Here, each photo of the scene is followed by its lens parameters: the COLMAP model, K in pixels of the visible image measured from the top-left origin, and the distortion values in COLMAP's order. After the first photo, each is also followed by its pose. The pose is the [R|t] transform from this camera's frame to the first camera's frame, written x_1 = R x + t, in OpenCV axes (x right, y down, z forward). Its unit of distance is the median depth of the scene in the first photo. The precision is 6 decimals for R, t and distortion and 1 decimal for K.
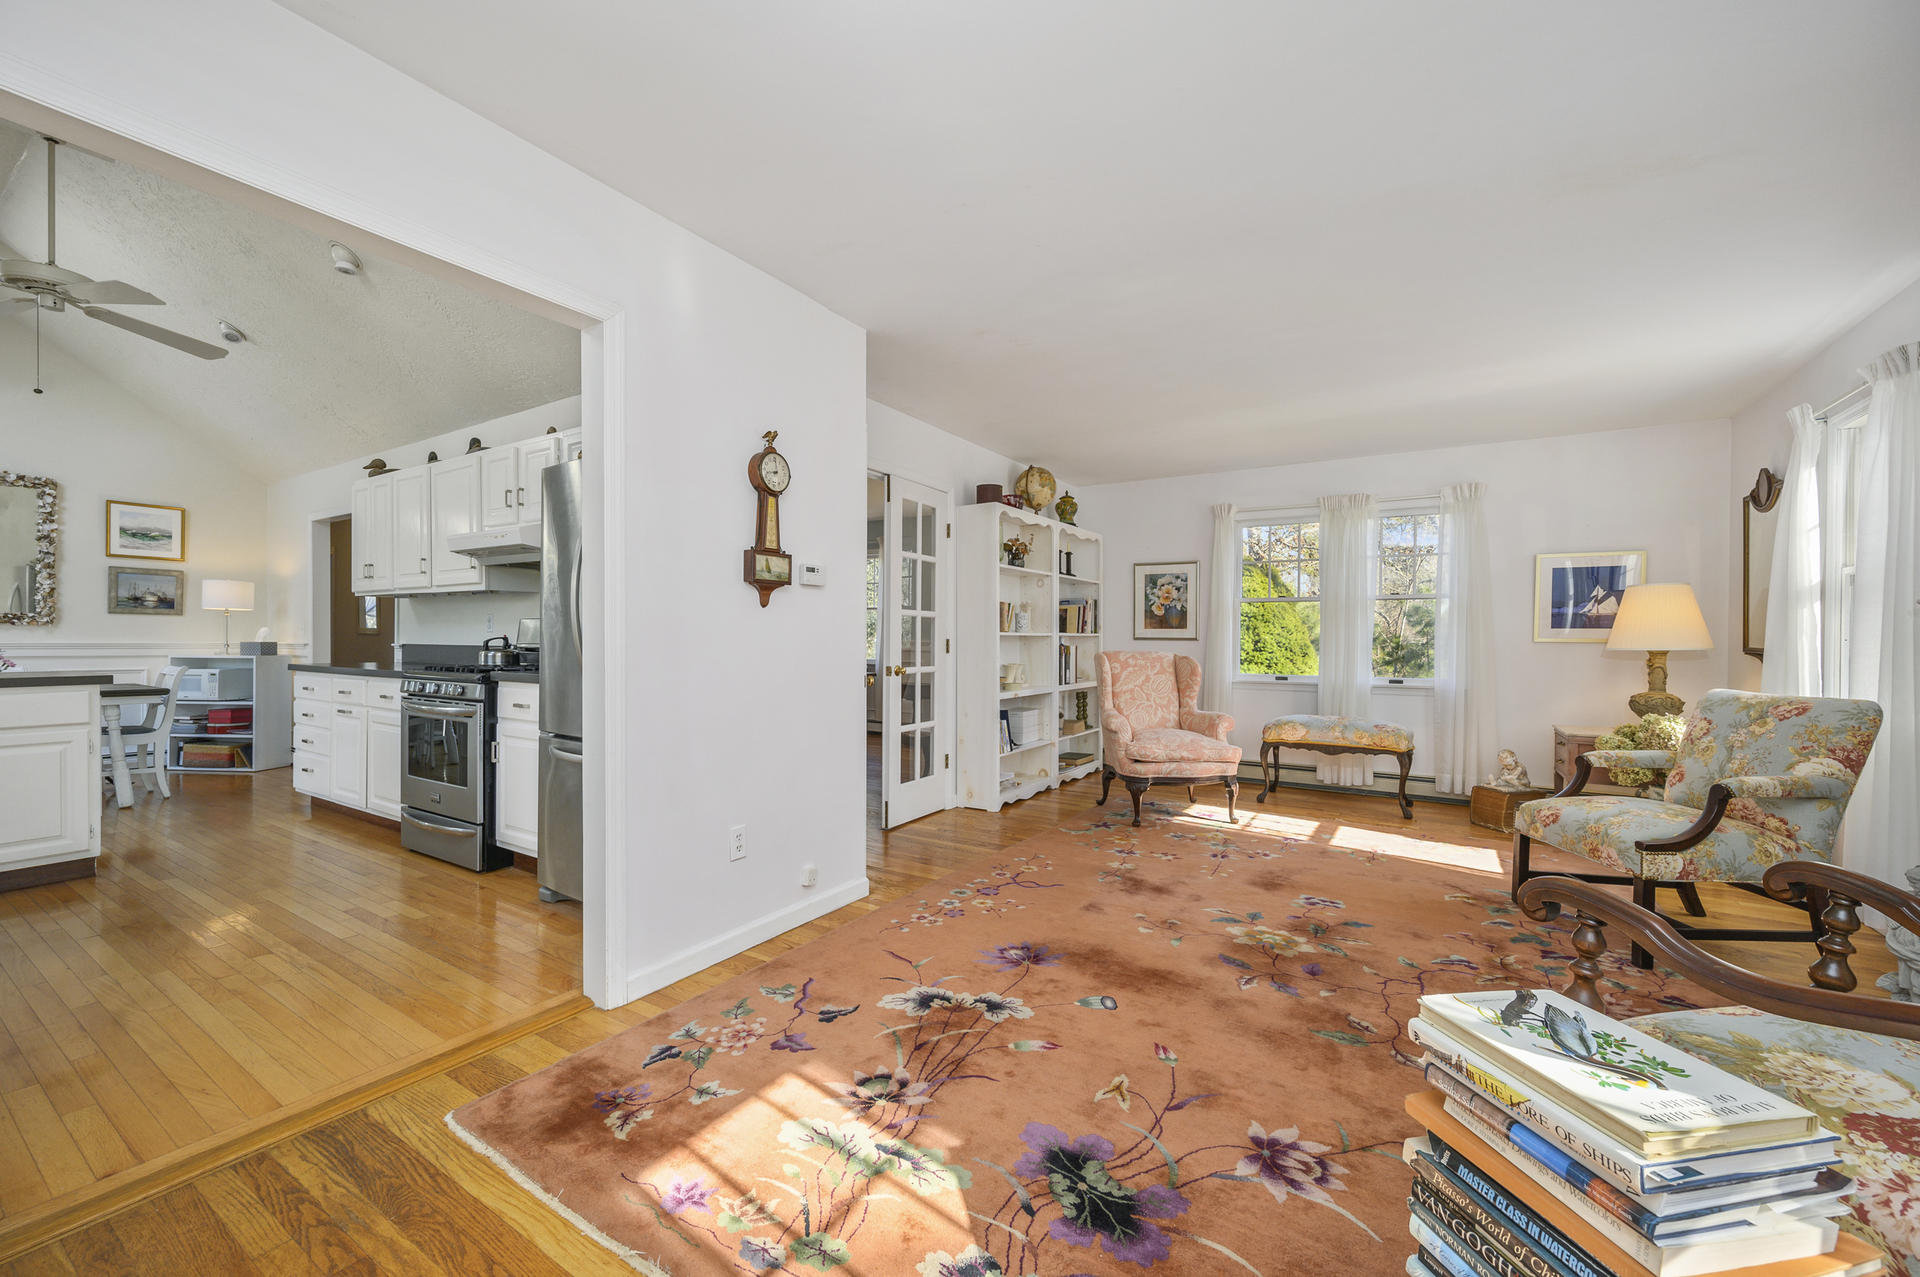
lens RADIAL K [[762.5, 0, 957.2], [0, 762.5, 646.3], [0, 0, 1]] dist [-0.002095, 0.000403]
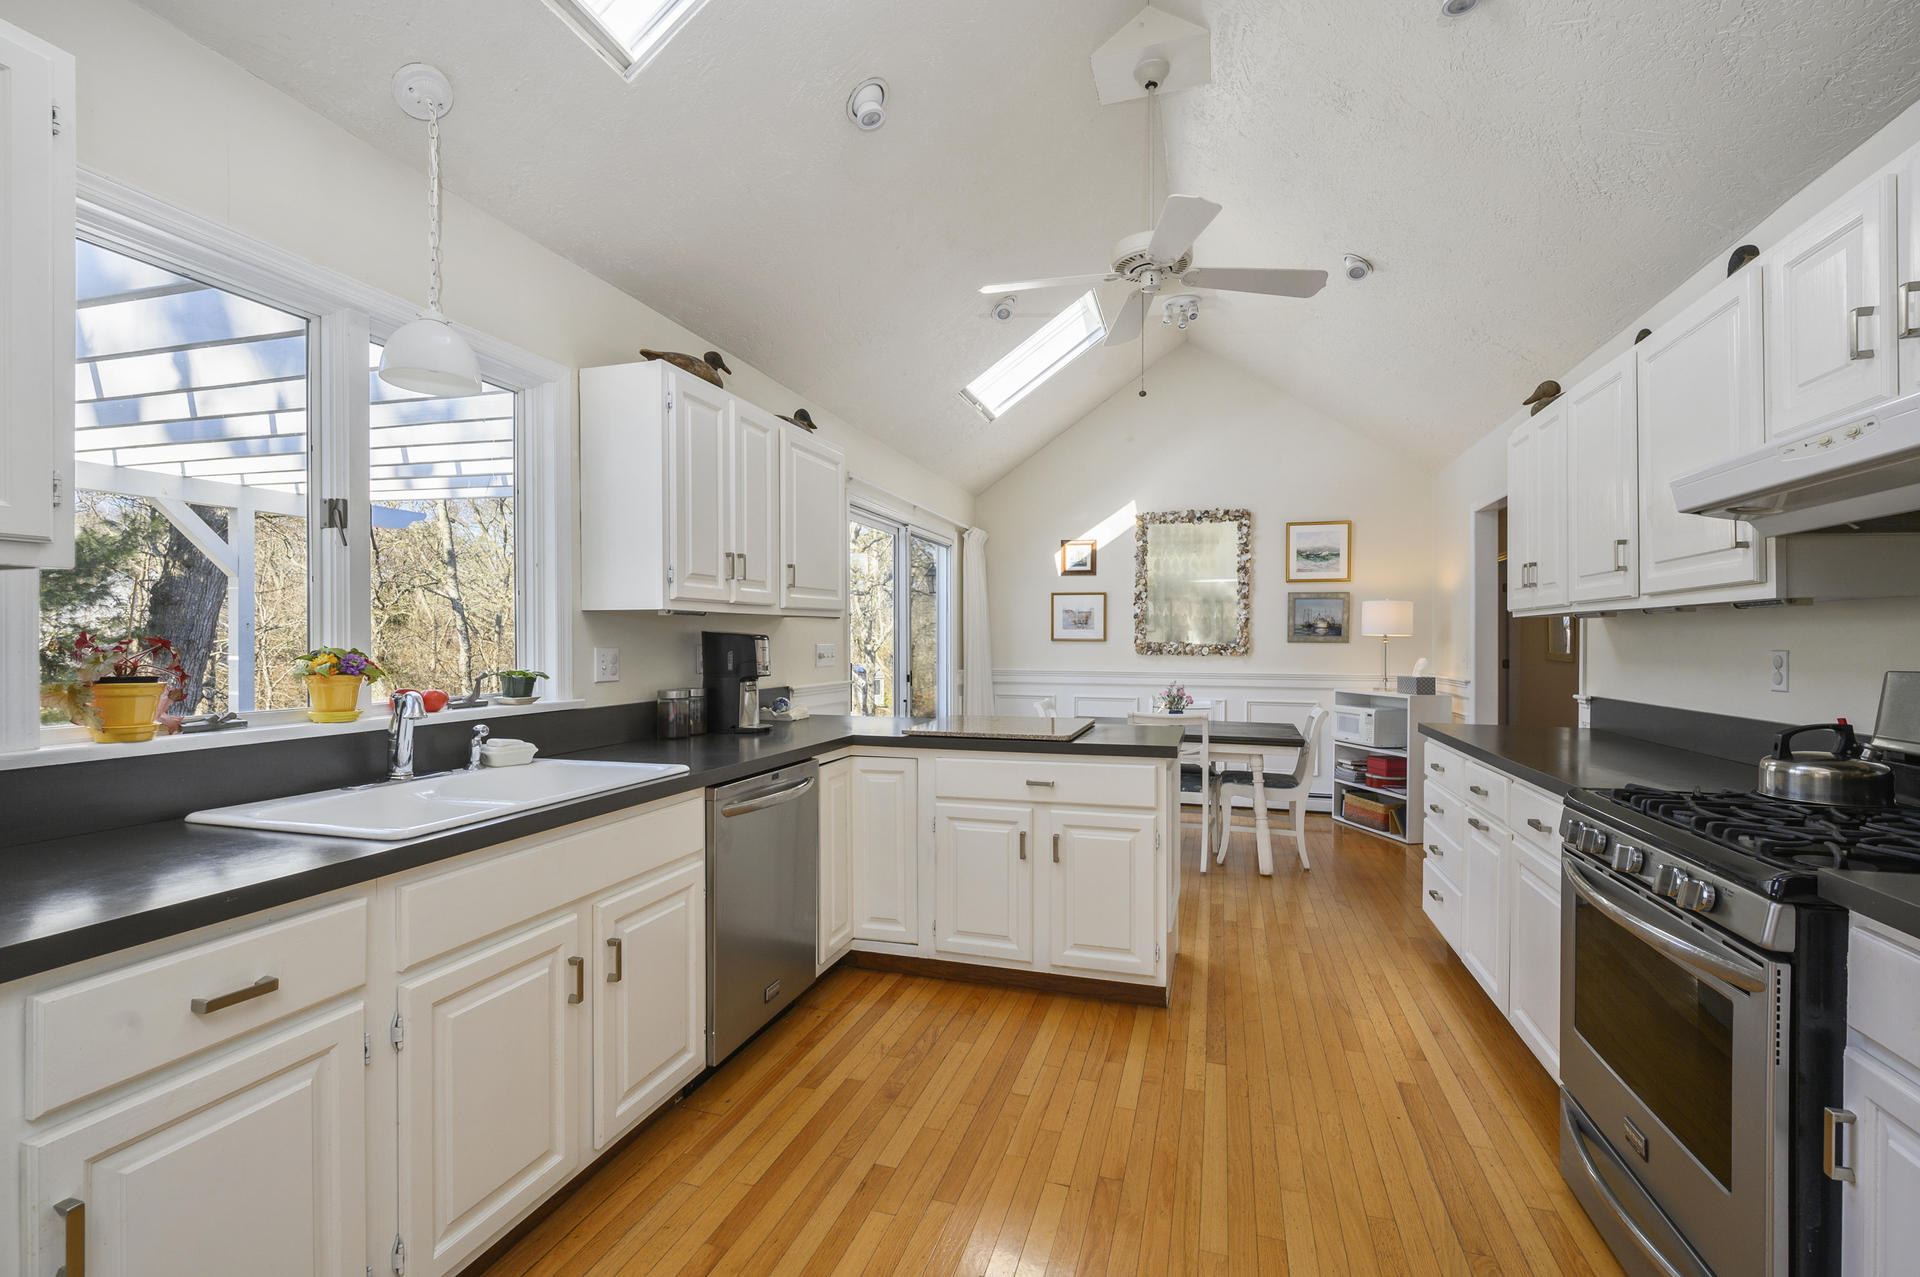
lens RADIAL K [[844.1, 0, 960.9], [0, 844.1, 645.1], [0, 0, 1]] dist [-0.004073, -0.000456]
pose [[0.270499, -0.003235, -0.962715, -0.229123], [-0.009363, 0.999938, -0.005990, -0.031841], [0.962675, 0.010634, 0.270452, 0.346101]]
